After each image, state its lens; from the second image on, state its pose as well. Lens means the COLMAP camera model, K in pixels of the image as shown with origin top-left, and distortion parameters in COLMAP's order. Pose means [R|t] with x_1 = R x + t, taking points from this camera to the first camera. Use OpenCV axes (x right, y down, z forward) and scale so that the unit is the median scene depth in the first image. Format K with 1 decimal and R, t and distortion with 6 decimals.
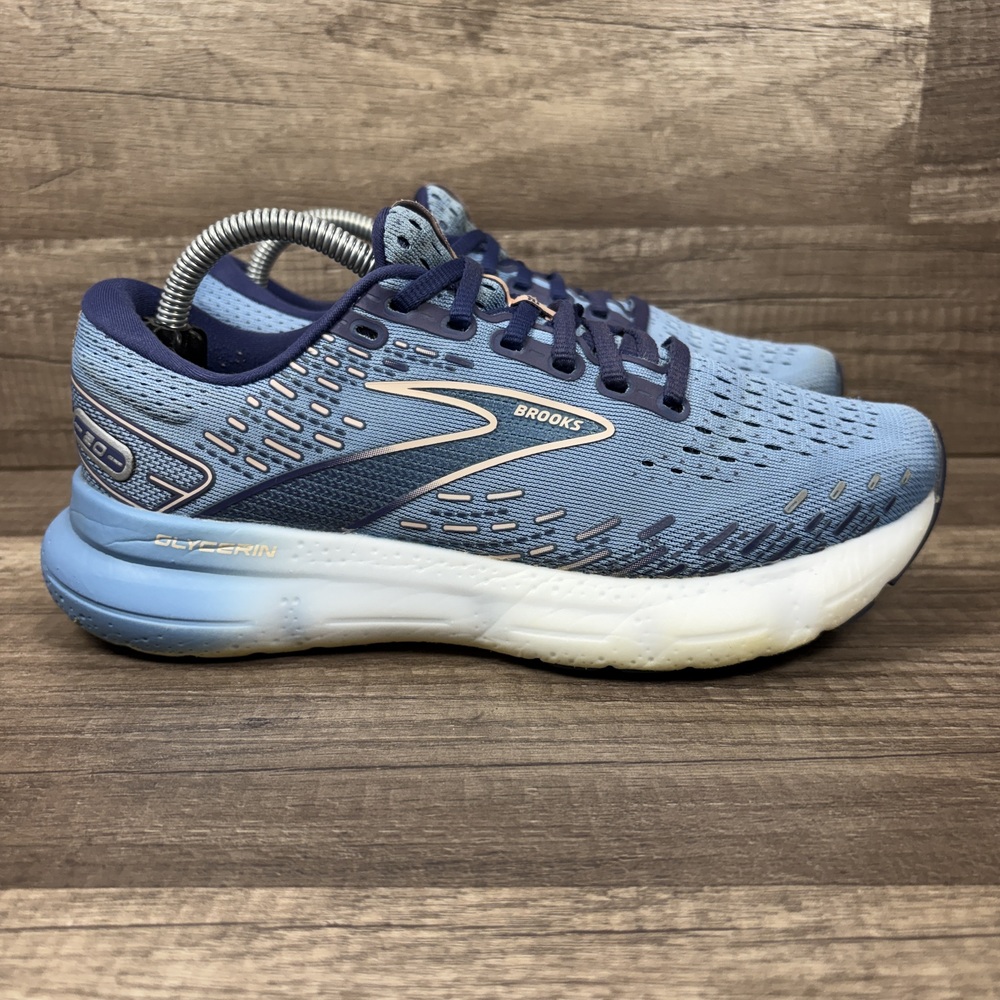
lens RADIAL K [[1235.2, 0, 497.6], [0, 1235.2, 520.4], [0, 0, 1]] dist [-0.090054, 0.184097]
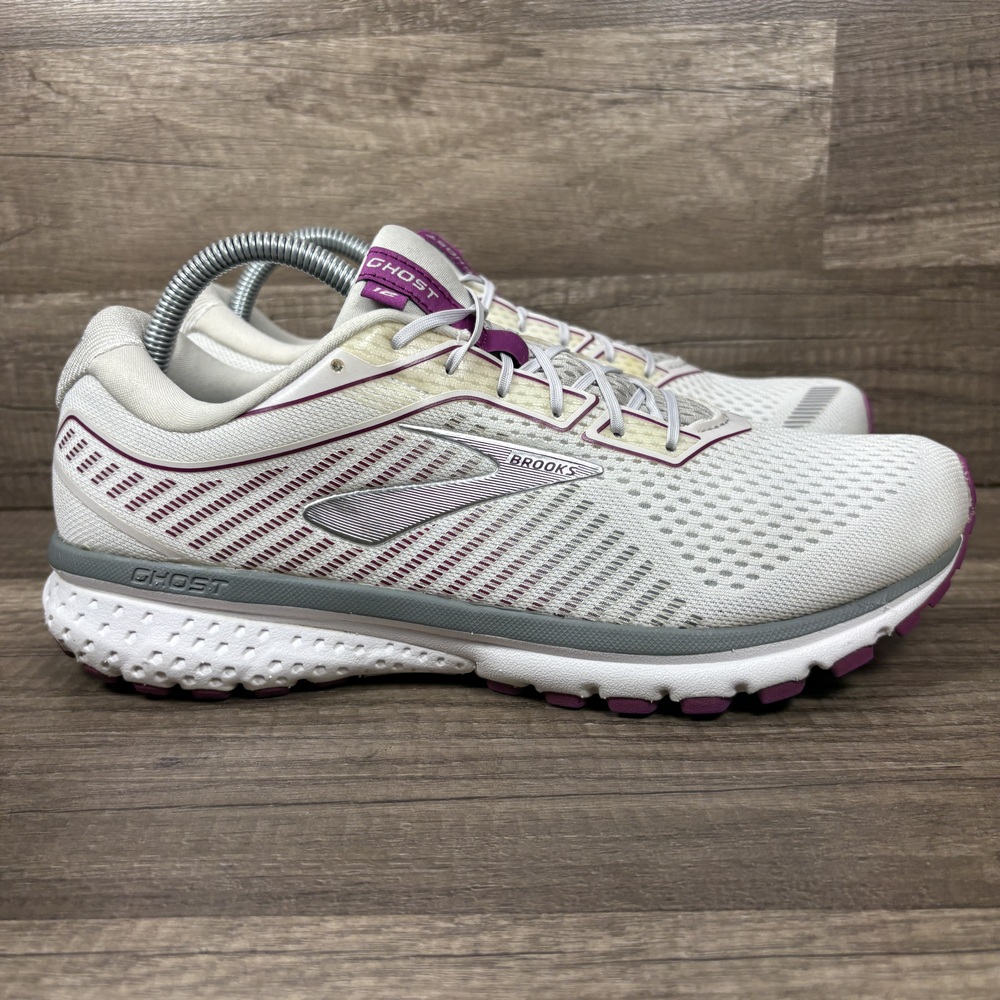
lens RADIAL K [[1236.3, 0, 507.9], [0, 1236.3, 506.0], [0, 0, 1]] dist [-0.100469, 0.225656]
pose [[0.999919, -0.012697, -0.000965, 0.107295], [0.012677, 0.999749, -0.018450, -0.038391], [0.001199, 0.018436, 0.999829, -0.090143]]
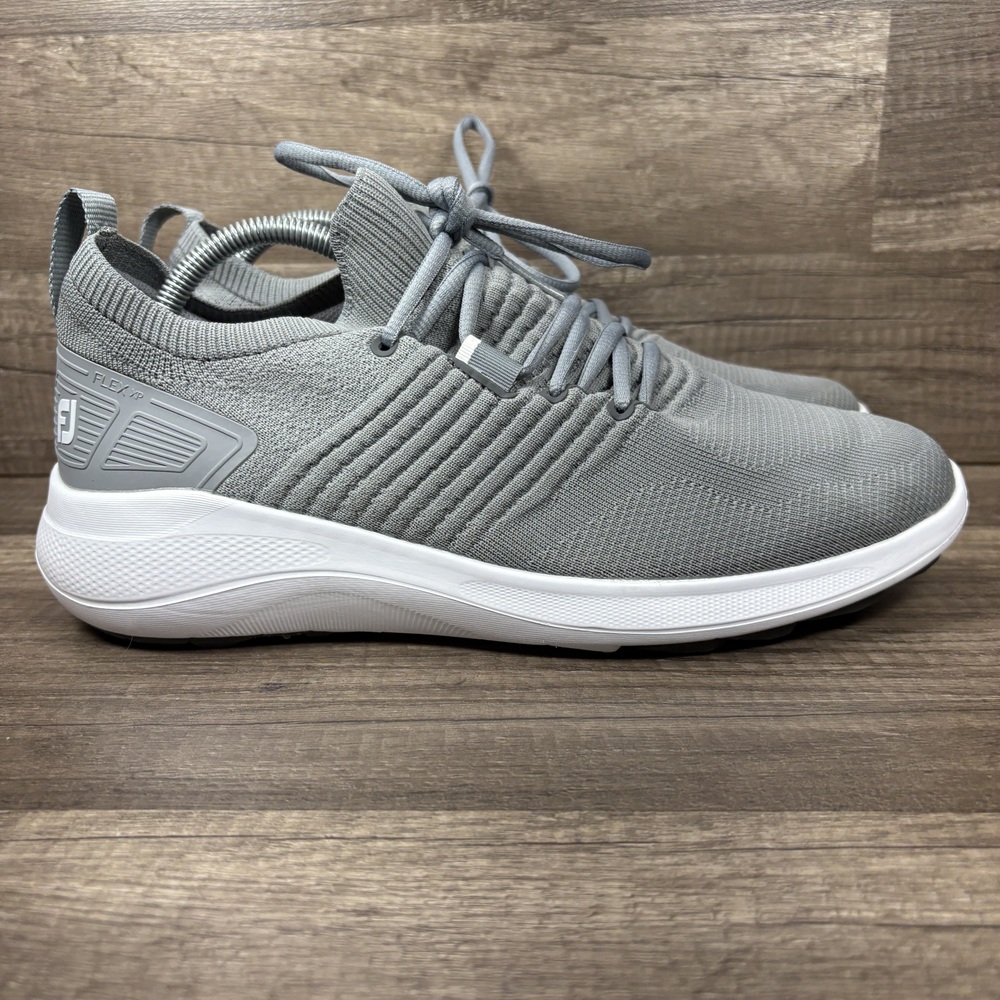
lens RADIAL K [[1233.5, 0, 491.6], [0, 1233.5, 512.5], [0, 0, 1]] dist [-0.083518, 0.183087]
pose [[0.999657, 0.001890, -0.026121, 0.043110], [-0.002342, 0.999848, -0.017301, 0.017713], [0.026085, 0.017356, 0.999509, -0.169173]]
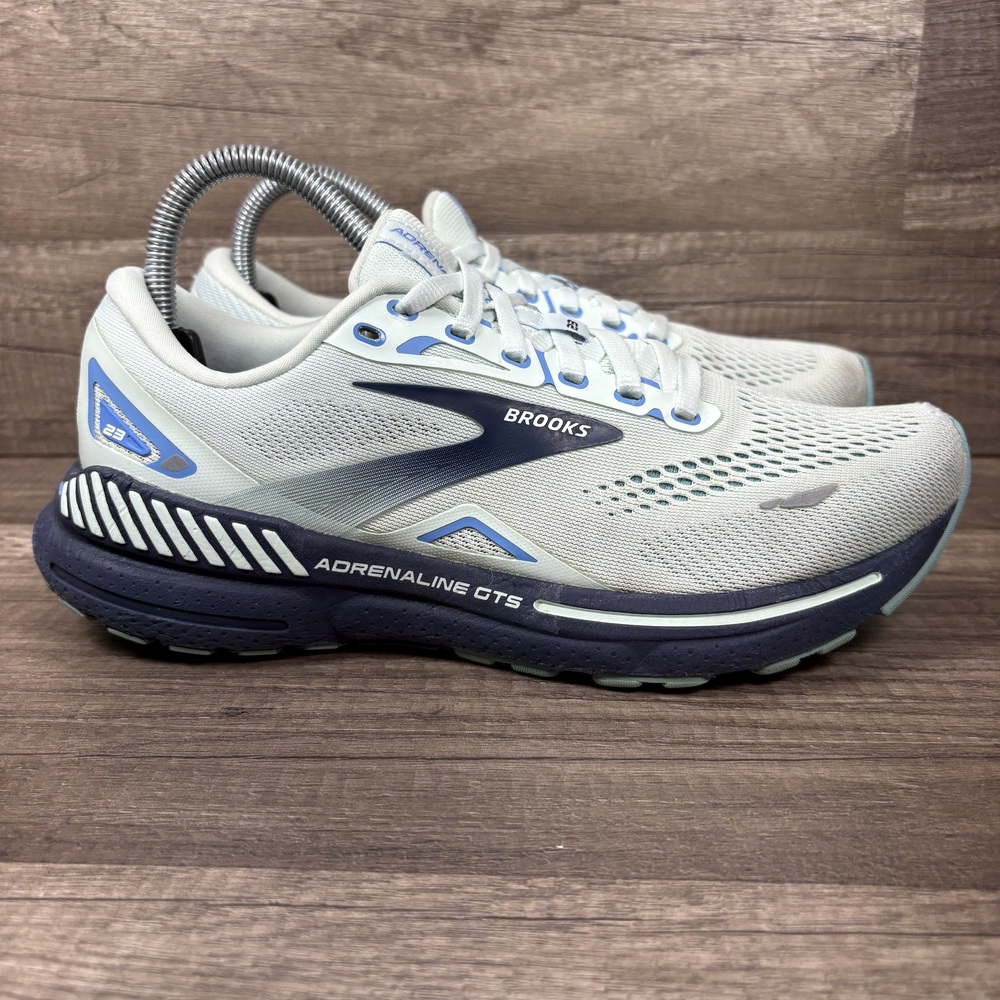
lens RADIAL K [[1235.2, 0, 492.7], [0, 1235.2, 502.1], [0, 0, 1]] dist [-0.105482, 0.228964]
pose [[0.998712, 0.014813, -0.048537, 0.079529], [-0.014392, 0.999856, 0.009010, -0.032344], [0.048663, -0.008300, 0.998781, -0.064462]]
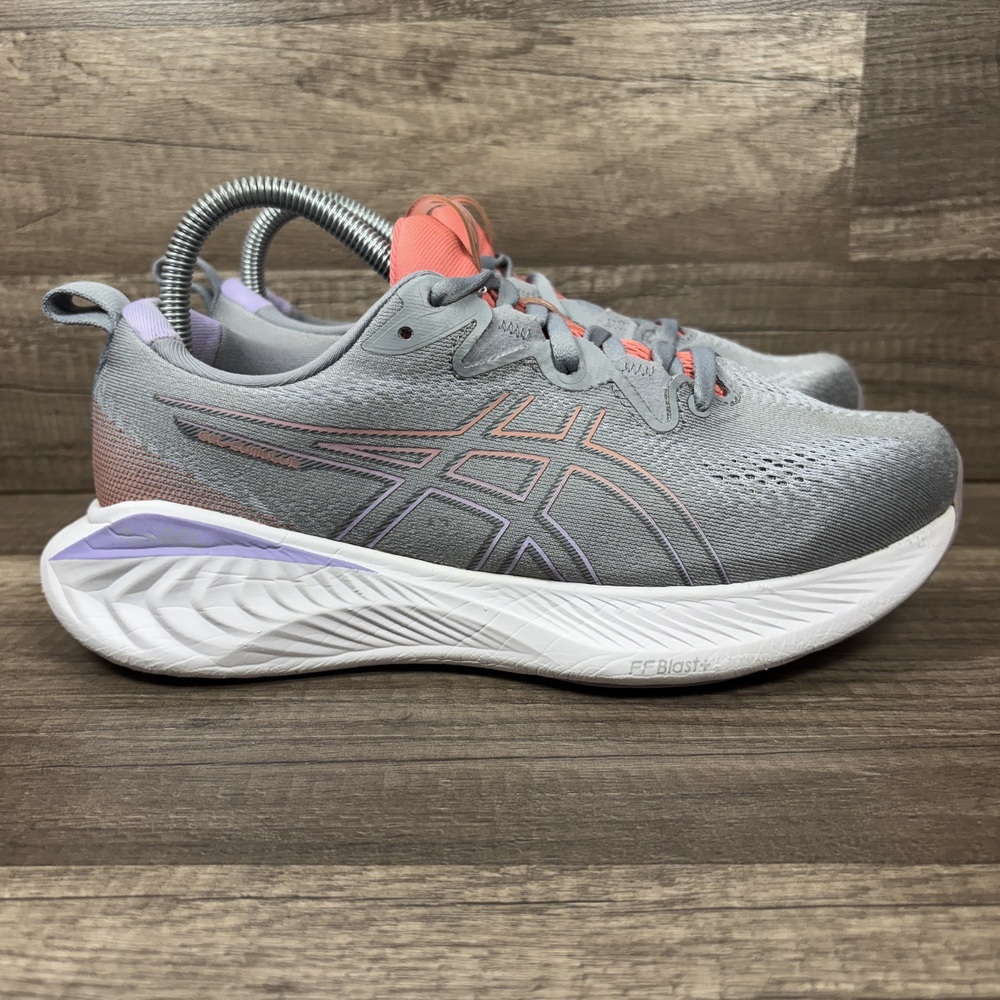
lens RADIAL K [[1236.2, 0, 507.2], [0, 1236.2, 500.2], [0, 0, 1]] dist [-0.094909, 0.204797]
pose [[0.999999, 0.001167, -0.000309, 0.071555], [-0.001179, 0.999054, -0.043482, 0.016216], [0.000258, 0.043483, 0.999054, -0.080464]]
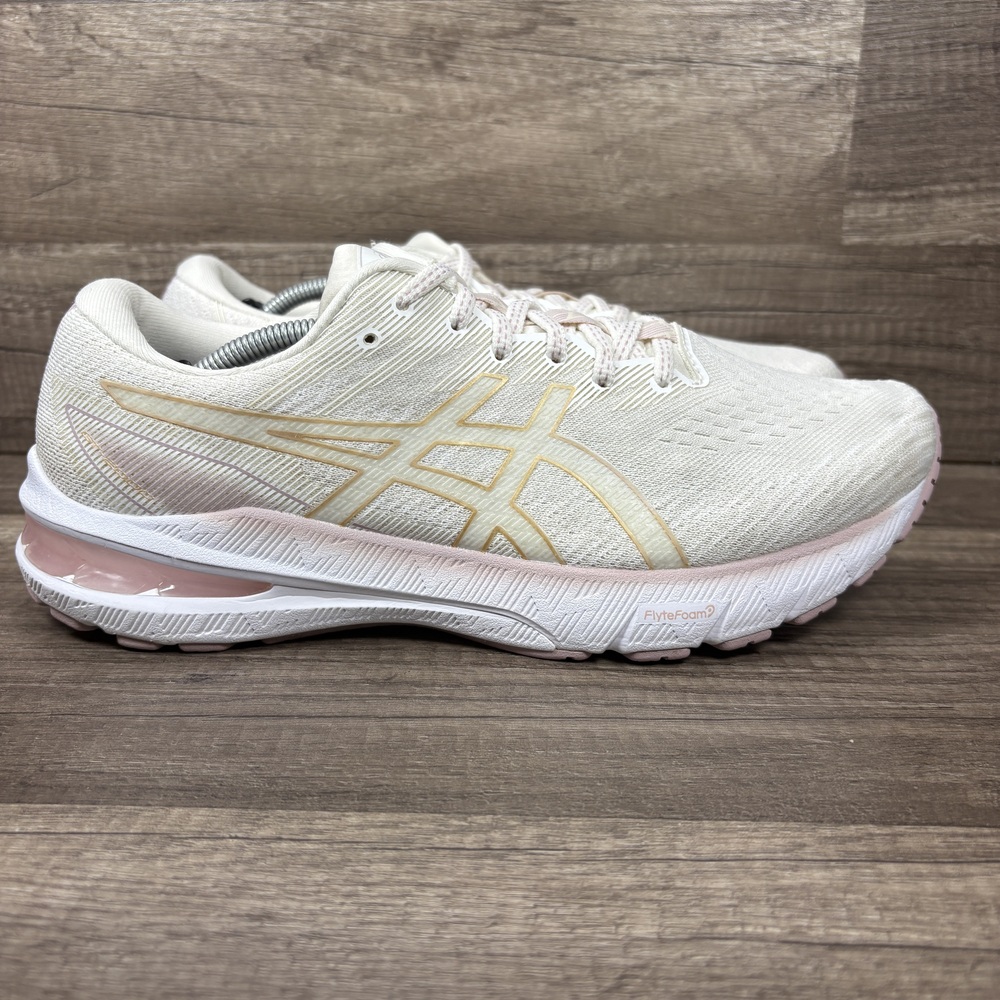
lens RADIAL K [[1235.2, 0, 497.6], [0, 1235.2, 520.4], [0, 0, 1]] dist [-0.090054, 0.184097]
pose [[0.999560, 0.023947, -0.017498, 0.098855], [-0.023908, 0.999711, 0.002466, 0.007851], [0.017552, -0.002046, 0.999844, -0.141139]]
